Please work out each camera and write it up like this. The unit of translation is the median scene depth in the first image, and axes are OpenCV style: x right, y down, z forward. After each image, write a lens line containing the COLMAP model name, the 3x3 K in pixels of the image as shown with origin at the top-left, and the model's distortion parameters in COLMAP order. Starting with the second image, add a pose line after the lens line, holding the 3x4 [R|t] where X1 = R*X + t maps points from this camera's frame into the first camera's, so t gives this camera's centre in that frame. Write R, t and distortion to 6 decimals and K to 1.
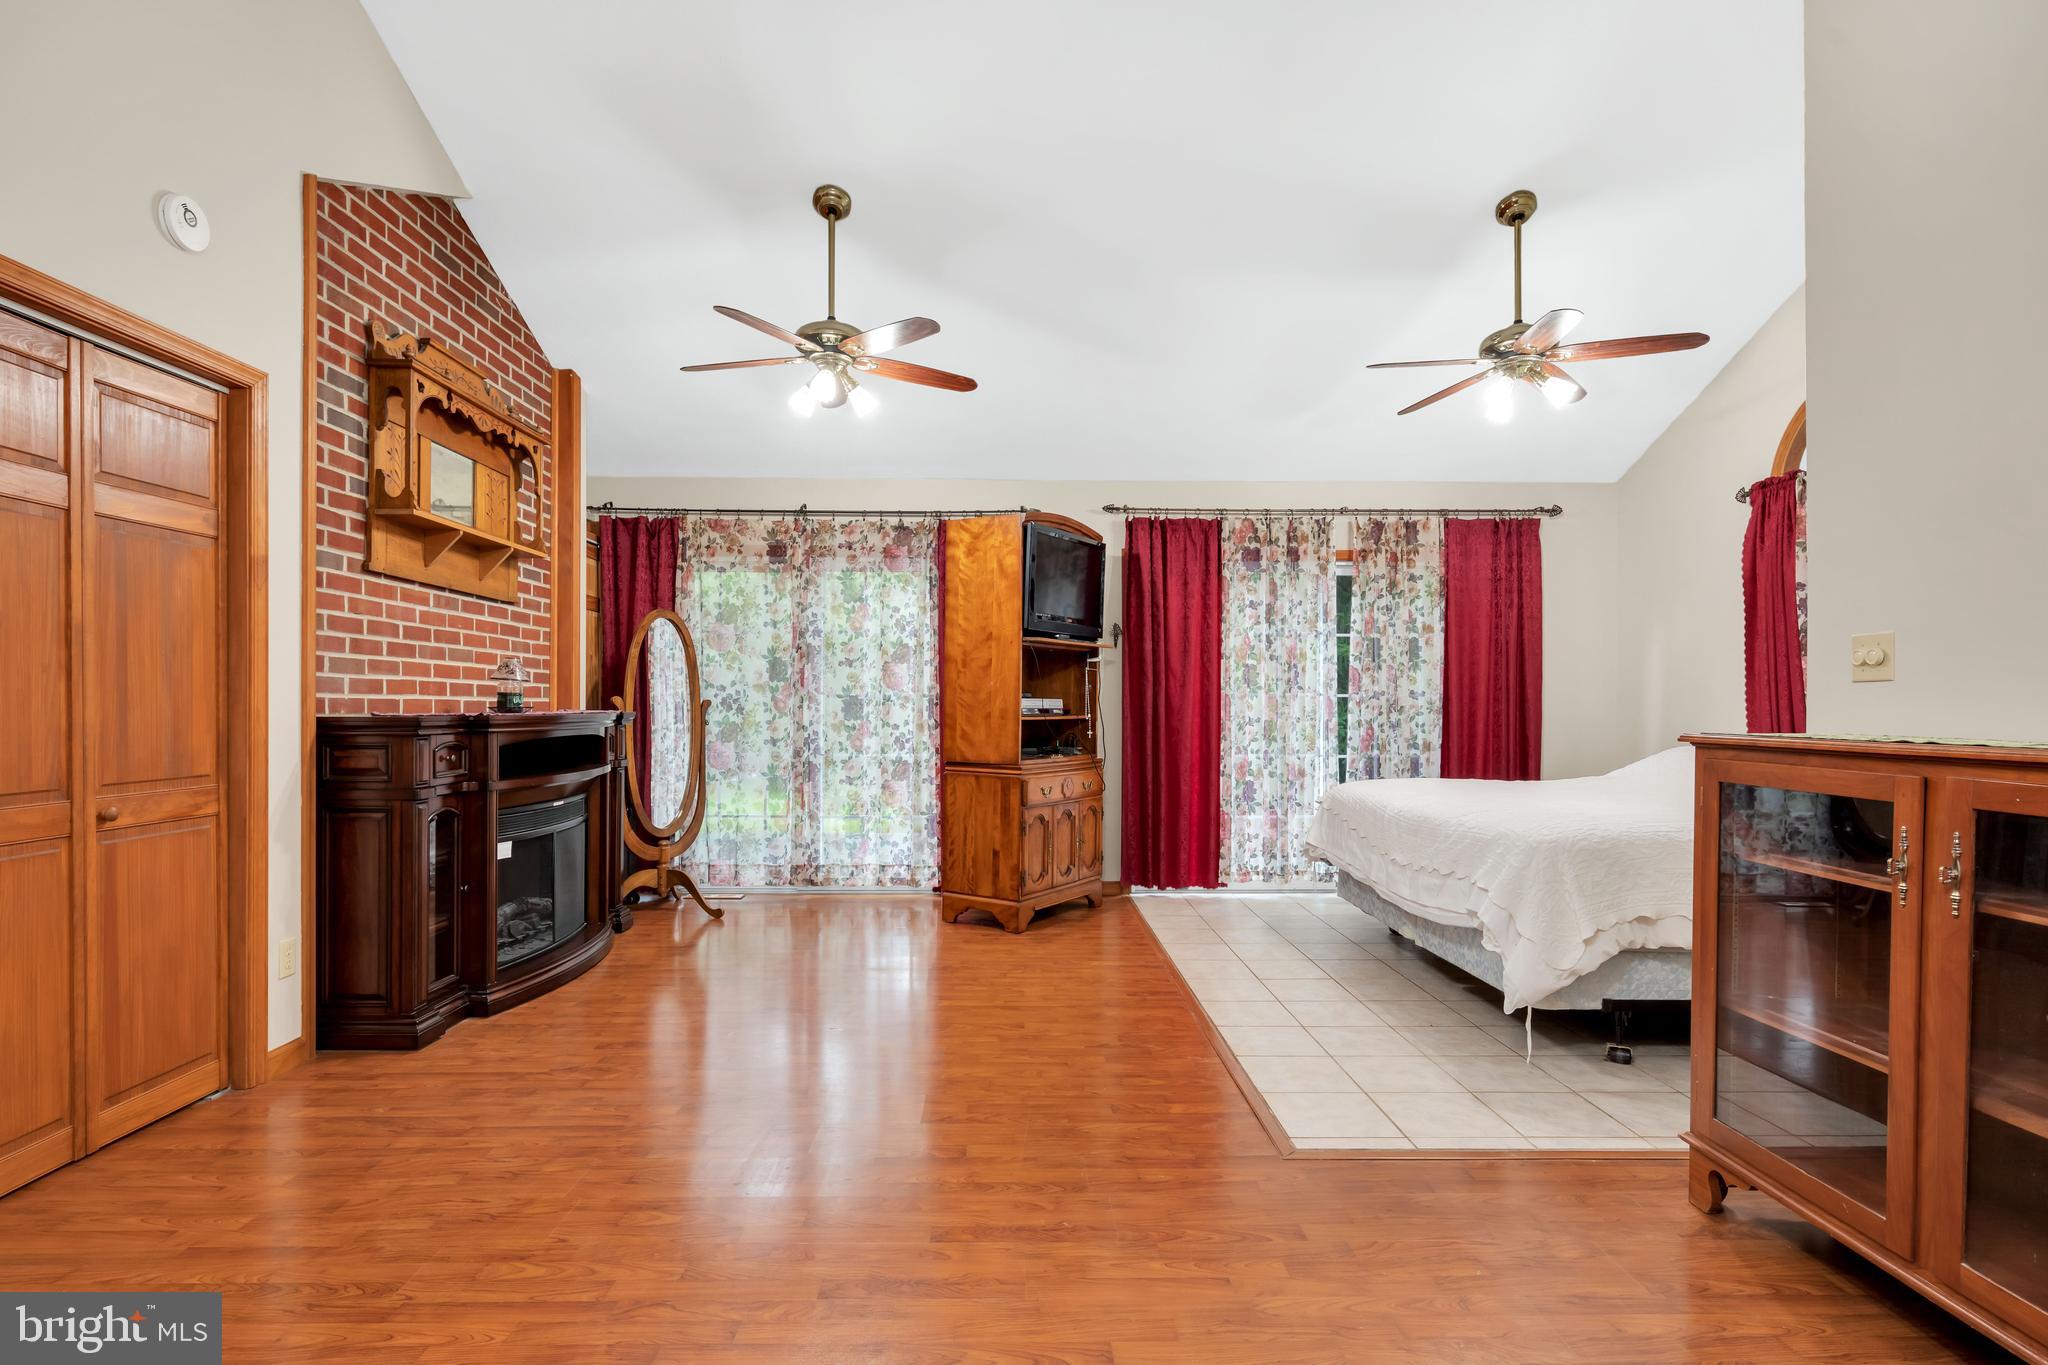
lens RADIAL K [[1001.8, 0, 1023.9], [0, 1001.8, 701.0], [0, 0, 1]] dist [0.000131, -0.002462]
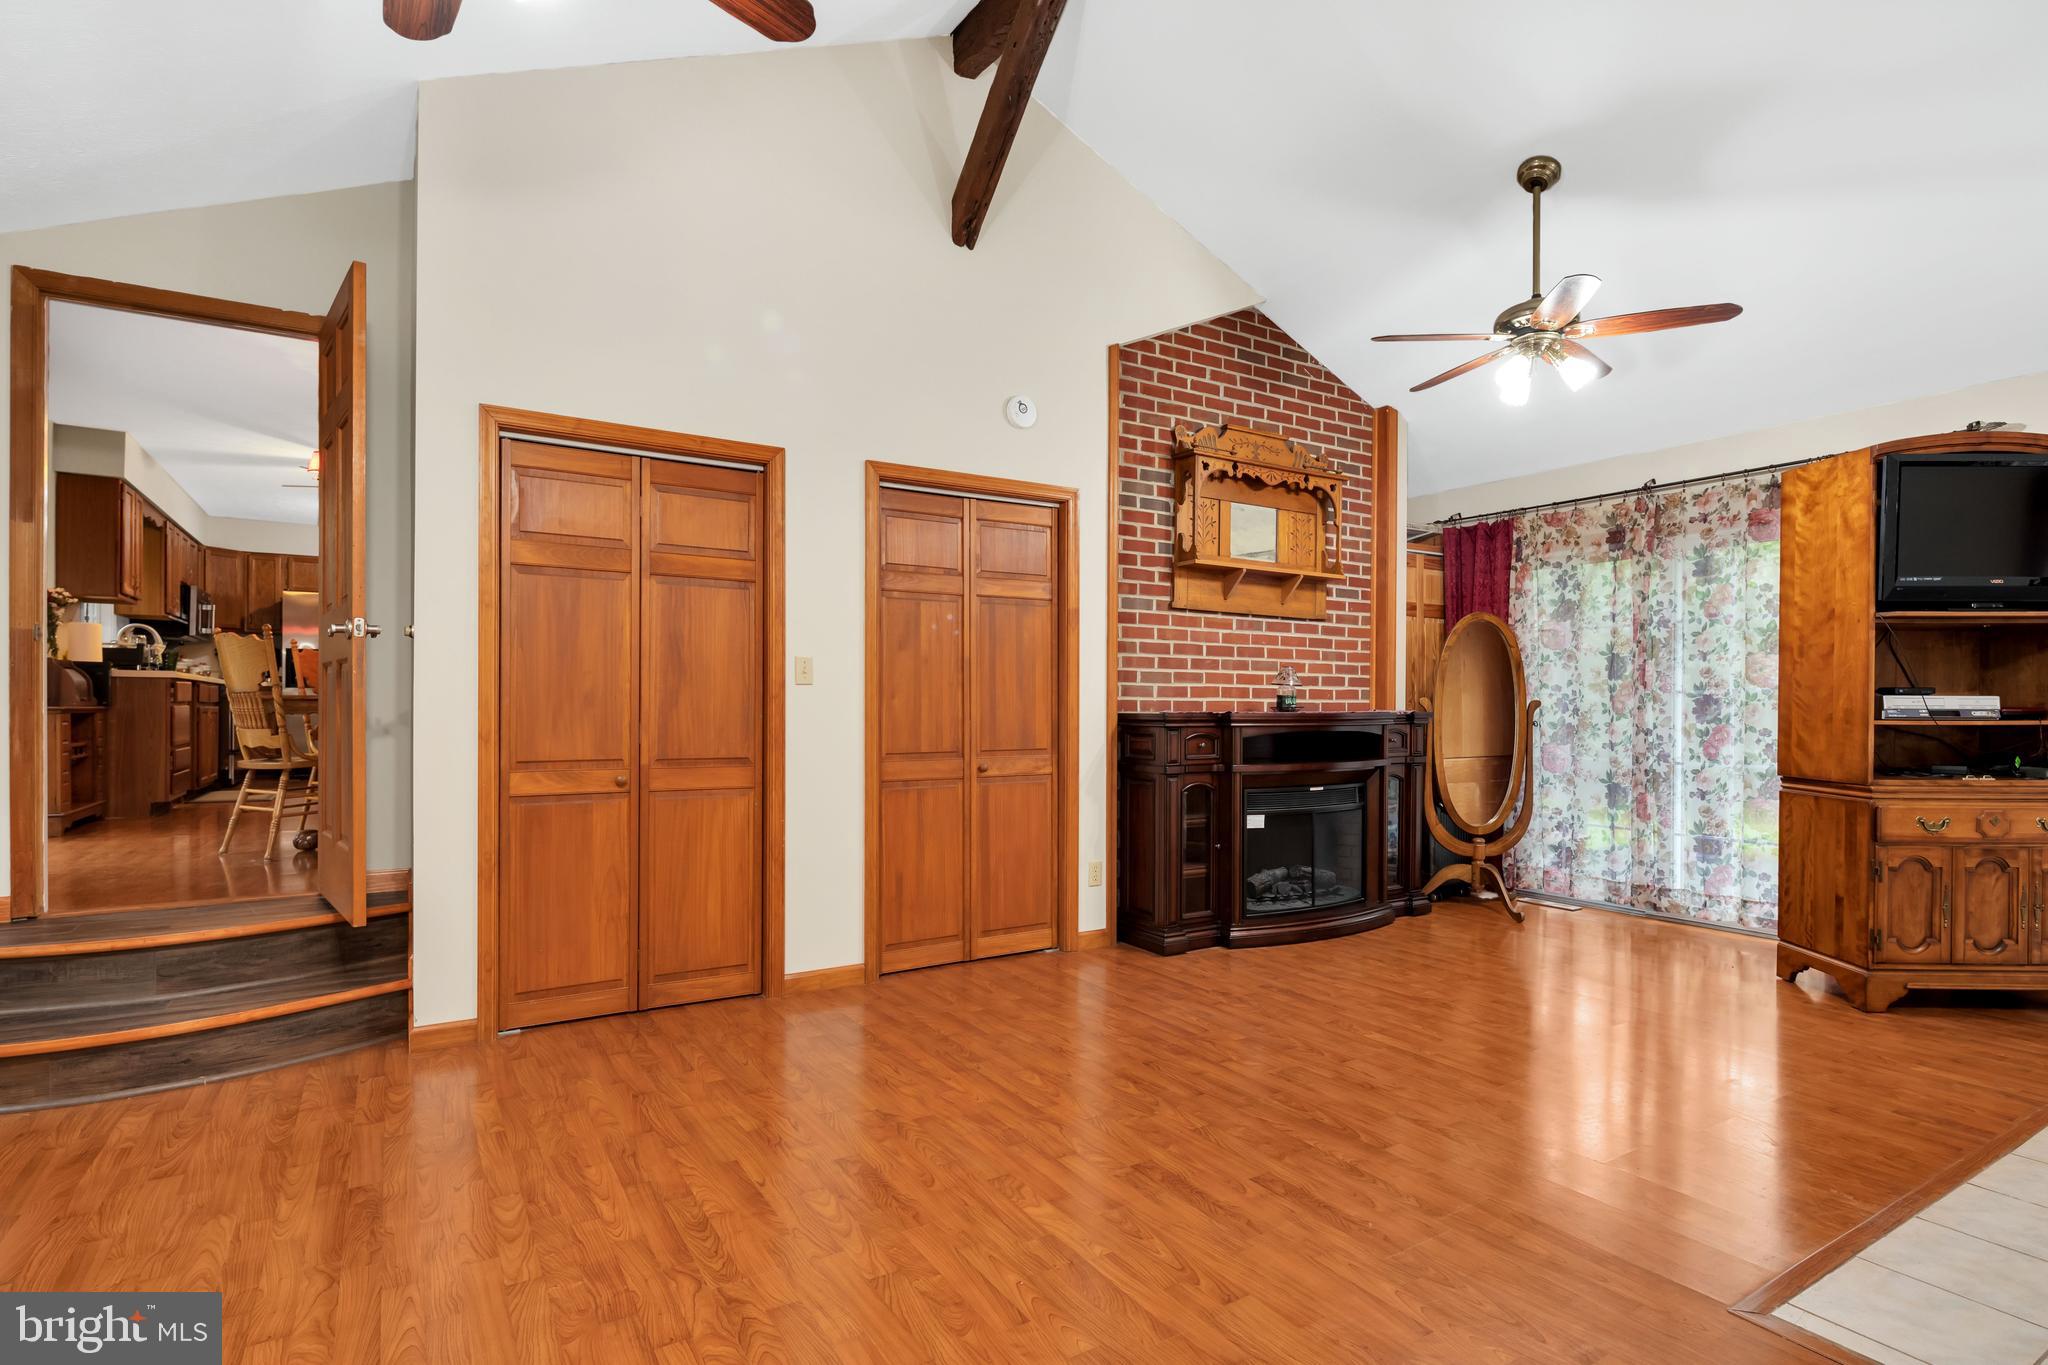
lens RADIAL K [[1001.8, 0, 1026.7], [0, 1001.8, 694.7], [0, 0, 1]] dist [0.000131, -0.002462]
pose [[0.518002, -0.011459, -0.855303, 0.365237], [0.003479, 0.999930, -0.011289, 0.003581], [0.855372, 0.002872, 0.518006, 0.097578]]
